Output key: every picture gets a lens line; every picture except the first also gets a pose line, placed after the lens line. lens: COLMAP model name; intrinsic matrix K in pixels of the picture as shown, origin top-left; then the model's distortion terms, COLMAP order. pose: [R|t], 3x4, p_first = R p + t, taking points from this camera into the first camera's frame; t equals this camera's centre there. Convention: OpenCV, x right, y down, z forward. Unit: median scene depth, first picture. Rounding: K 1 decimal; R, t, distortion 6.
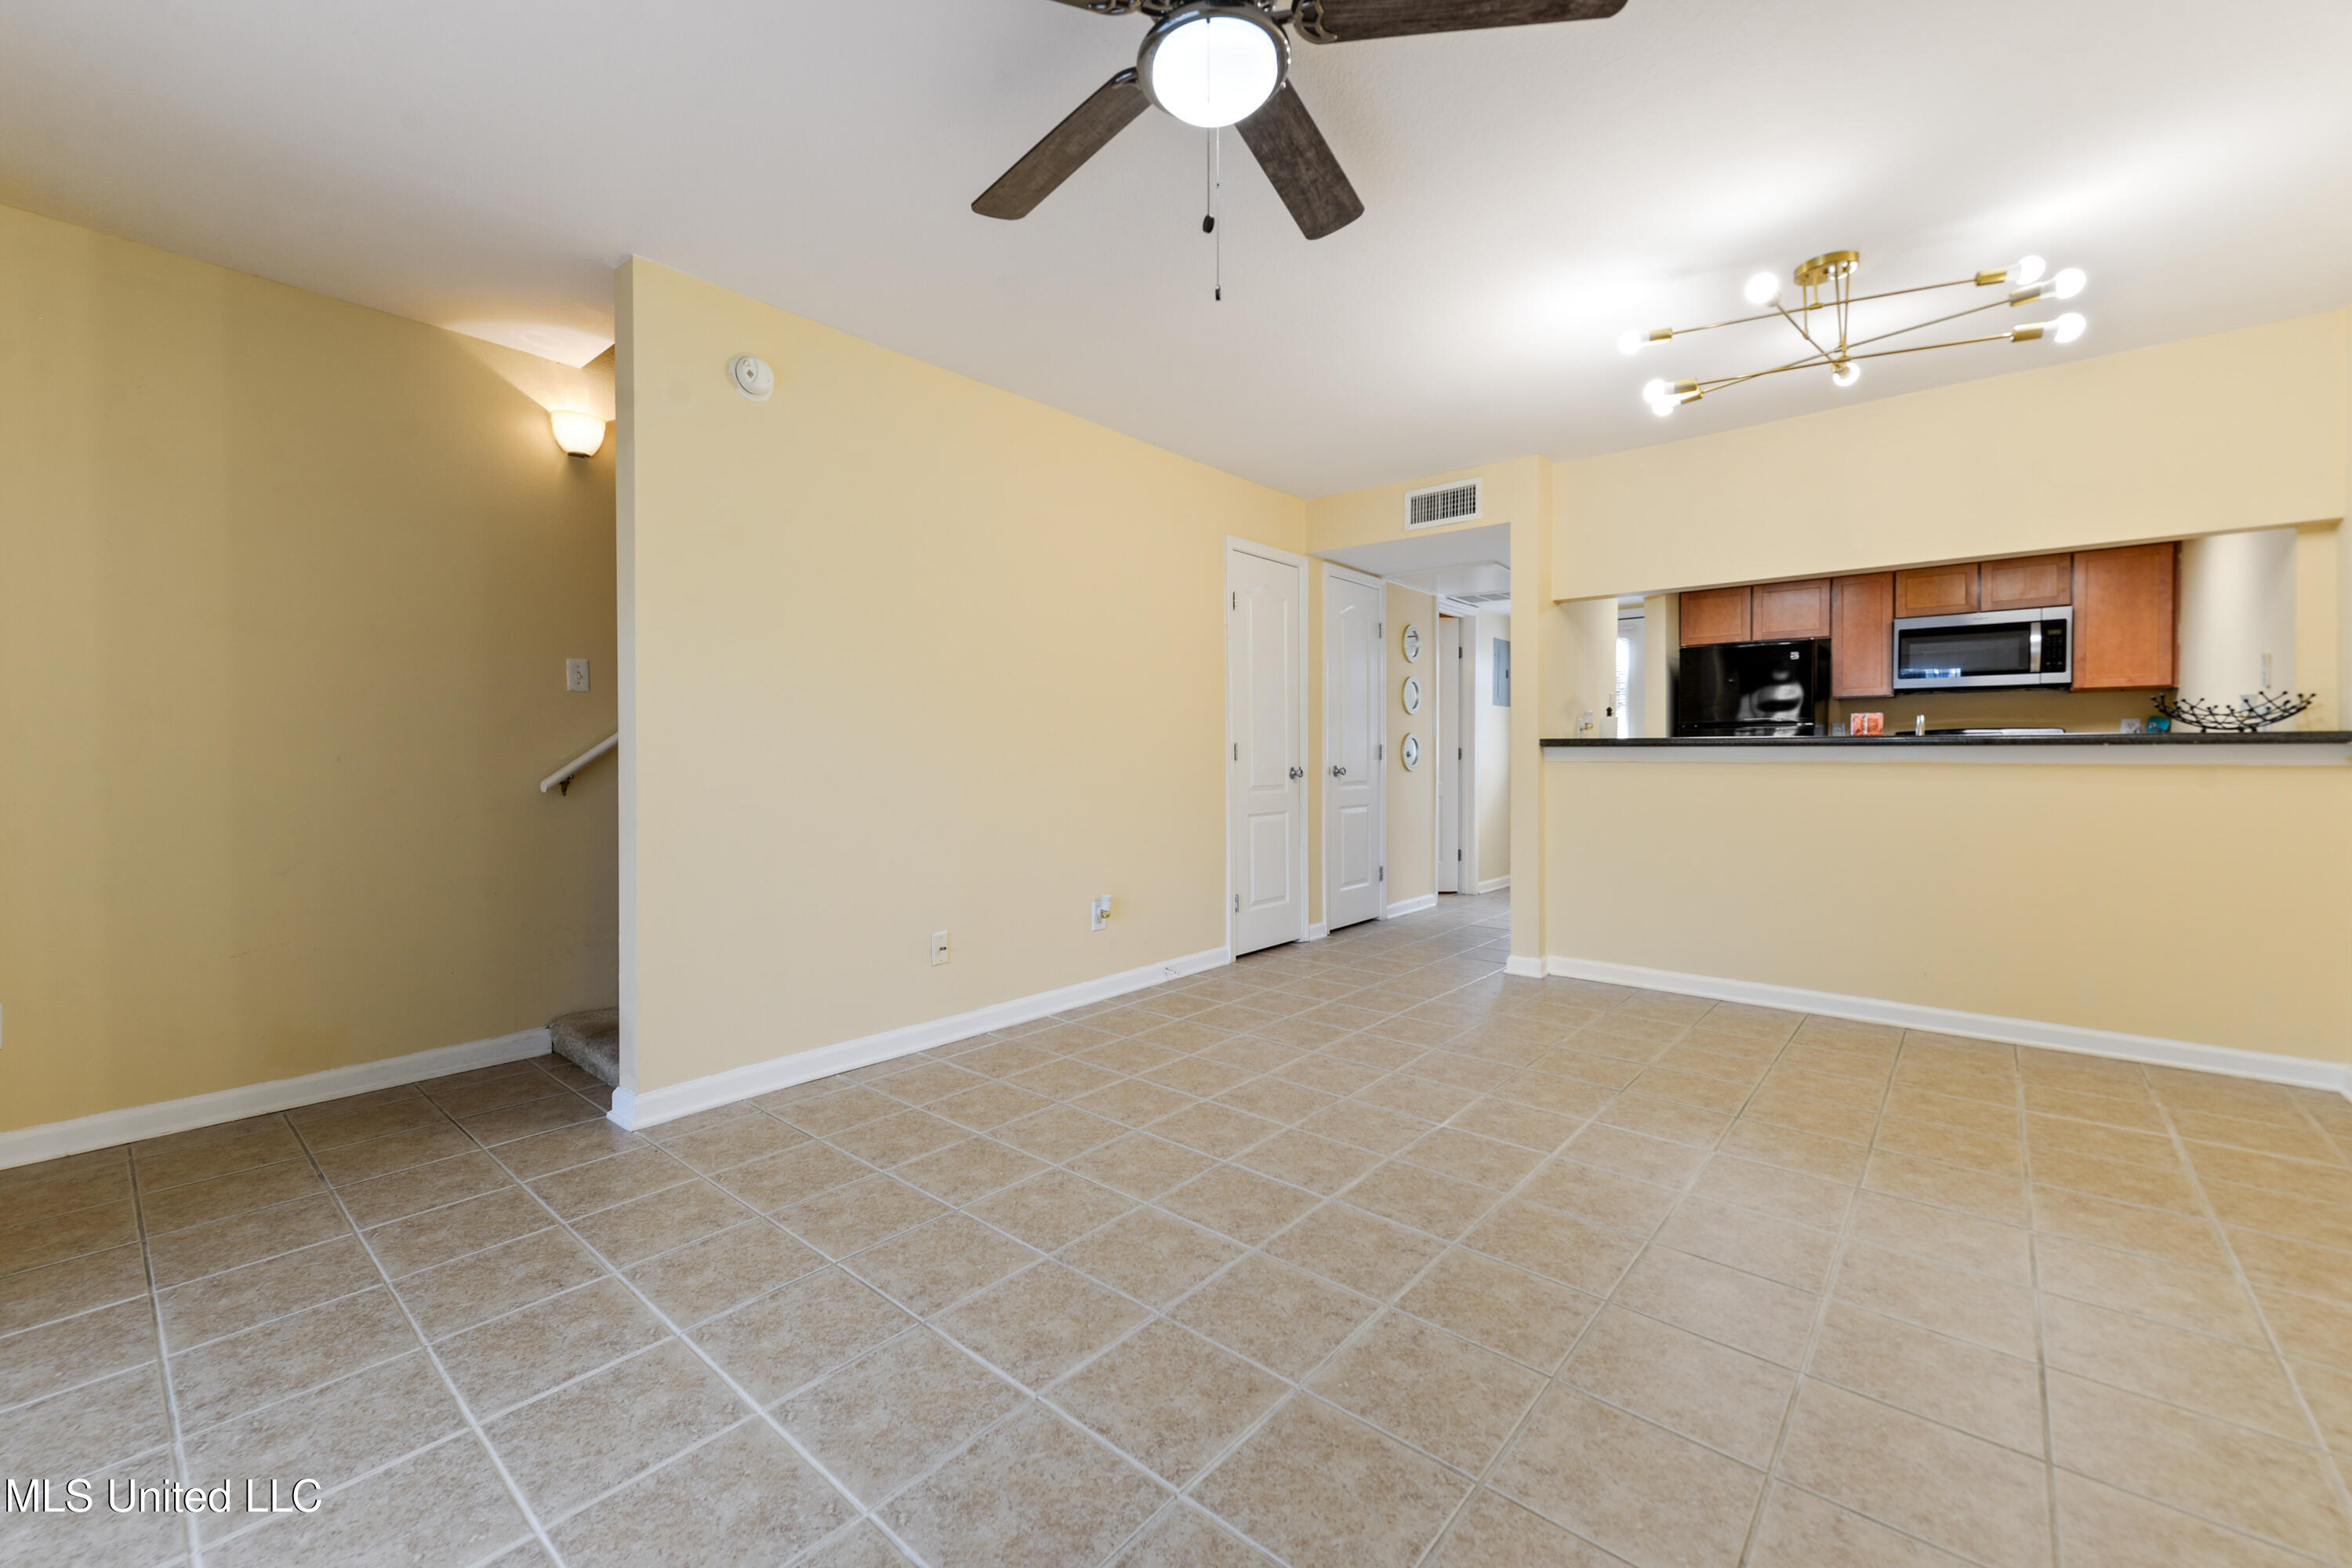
lens RADIAL K [[937.8, 0, 1166.4], [0, 937.8, 774.9], [0, 0, 1]] dist [0.000093, 0.000046]
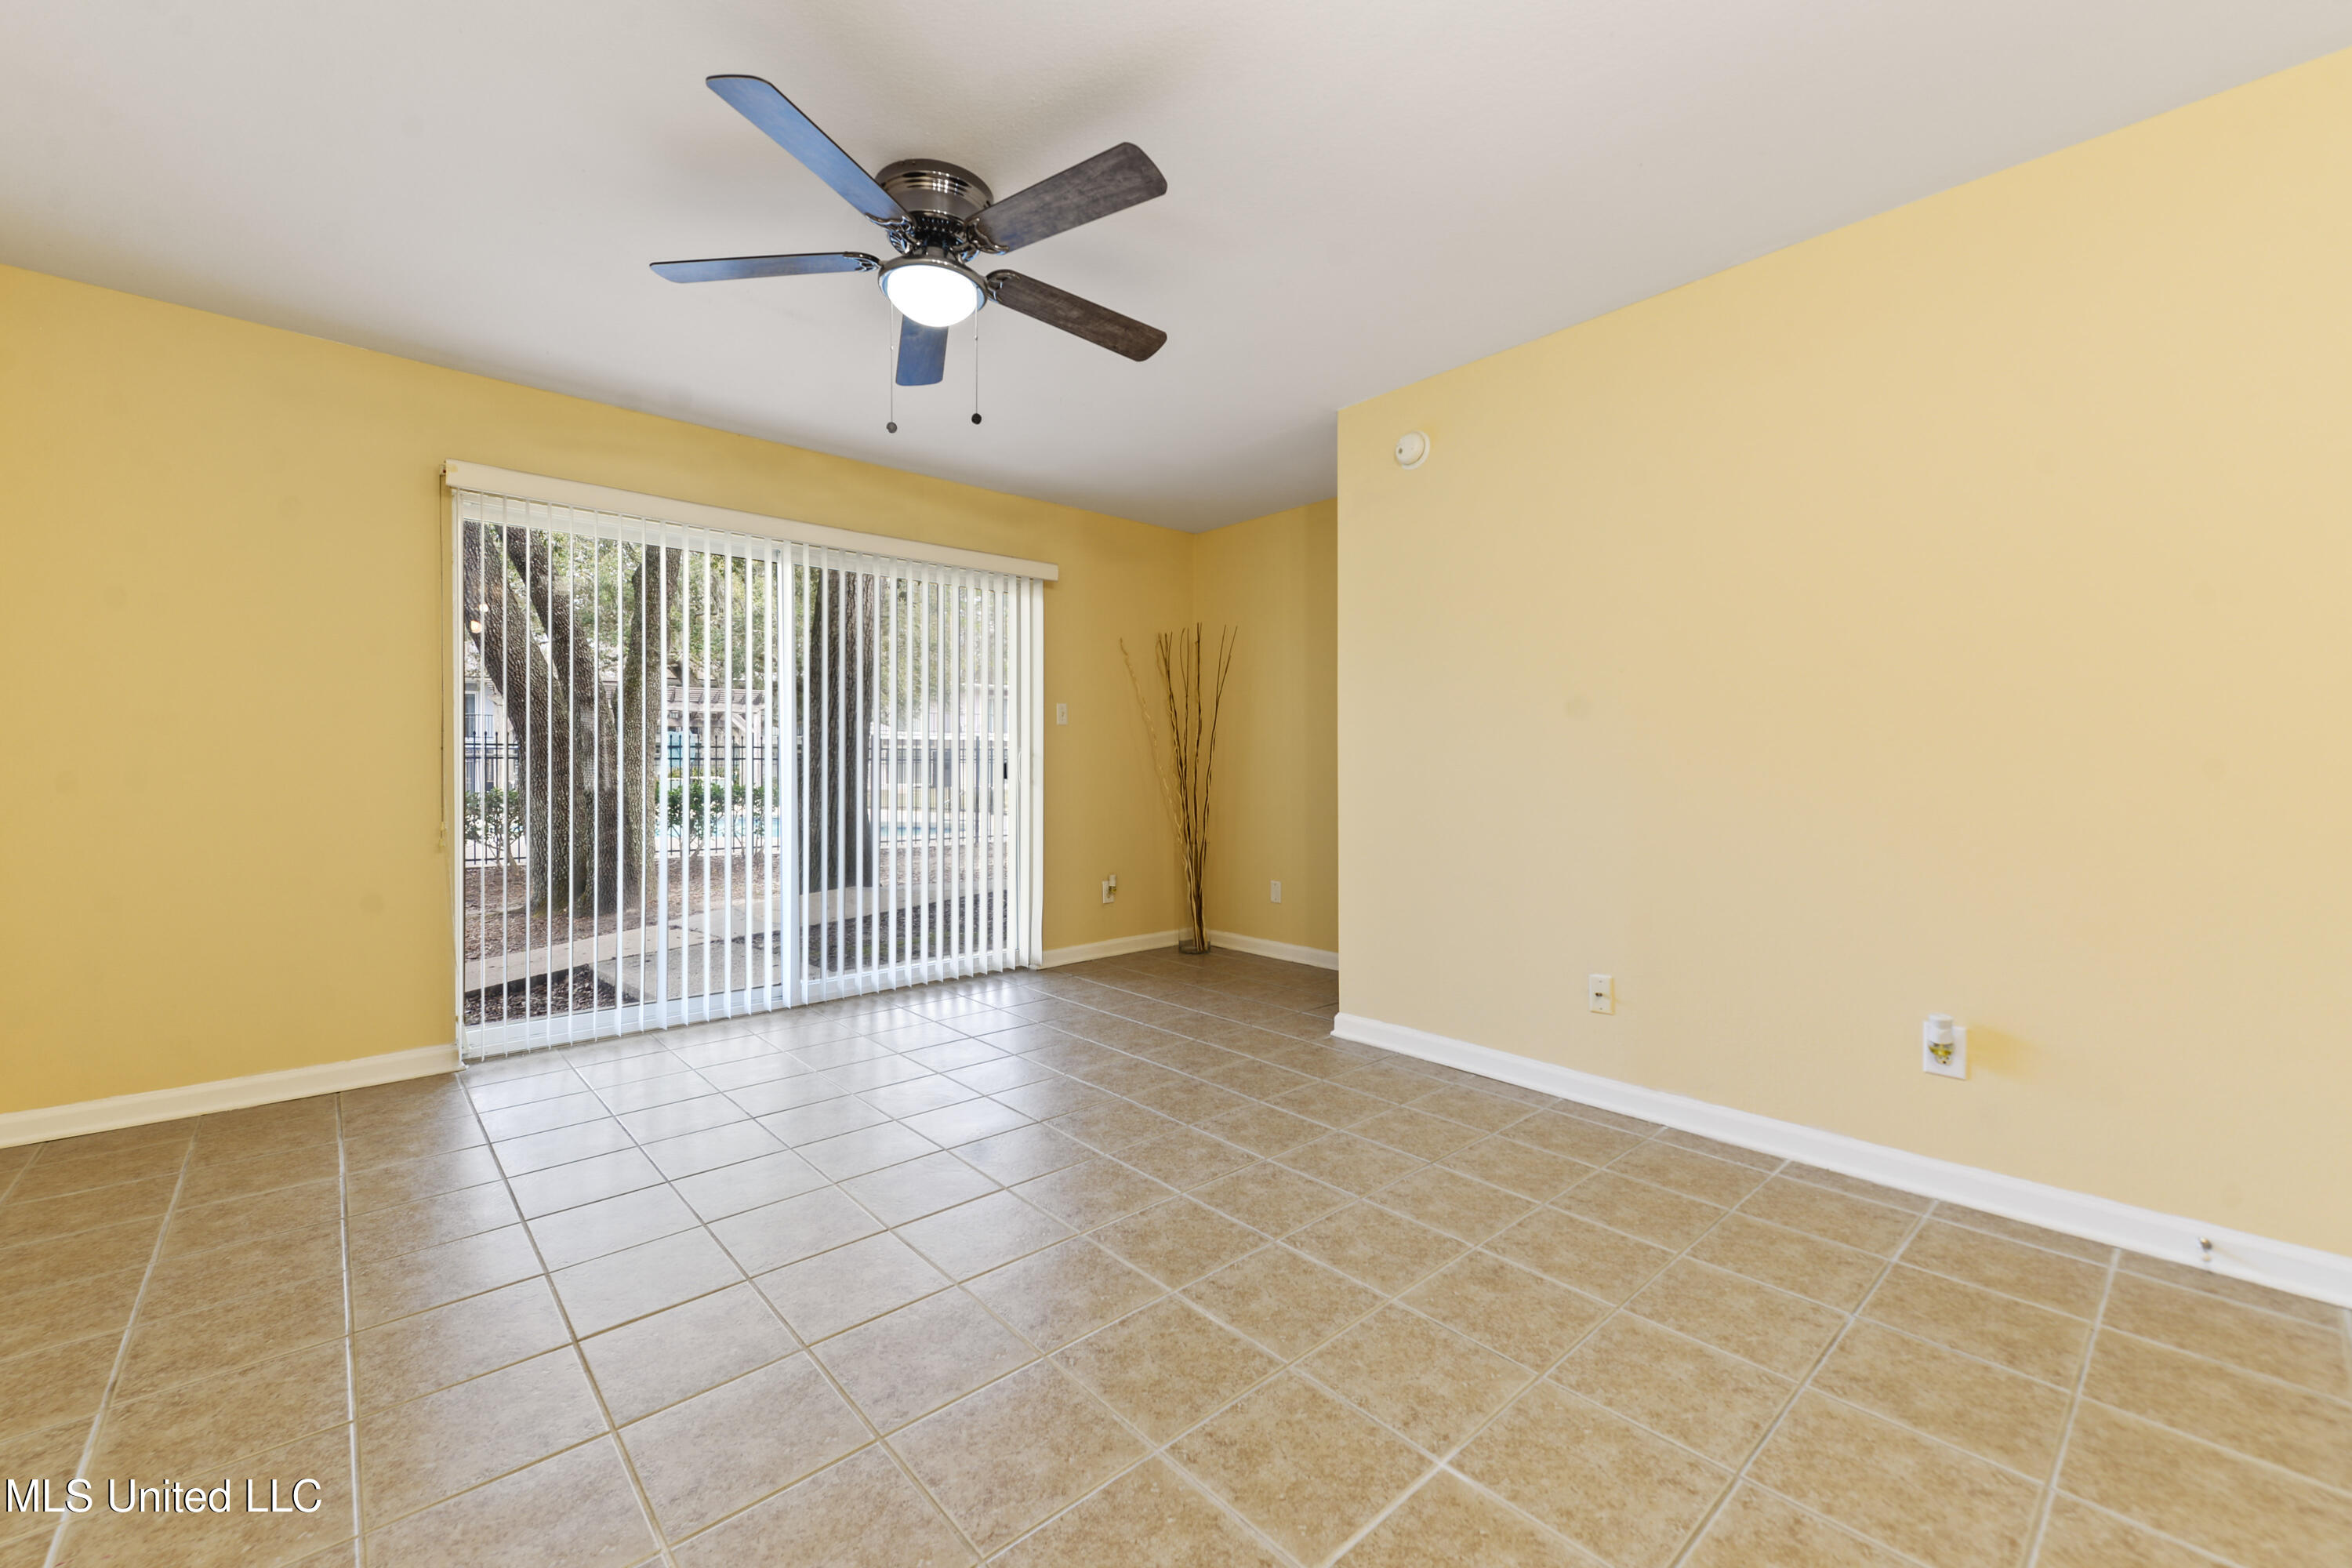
lens RADIAL K [[937.8, 0, 1166.4], [0, 937.8, 774.9], [0, 0, 1]] dist [0.000093, 0.000046]
pose [[-0.115946, 0.013487, -0.993164, 0.822278], [-0.024307, 0.999570, 0.016411, -0.027343], [0.992958, 0.026043, -0.115568, 0.872366]]
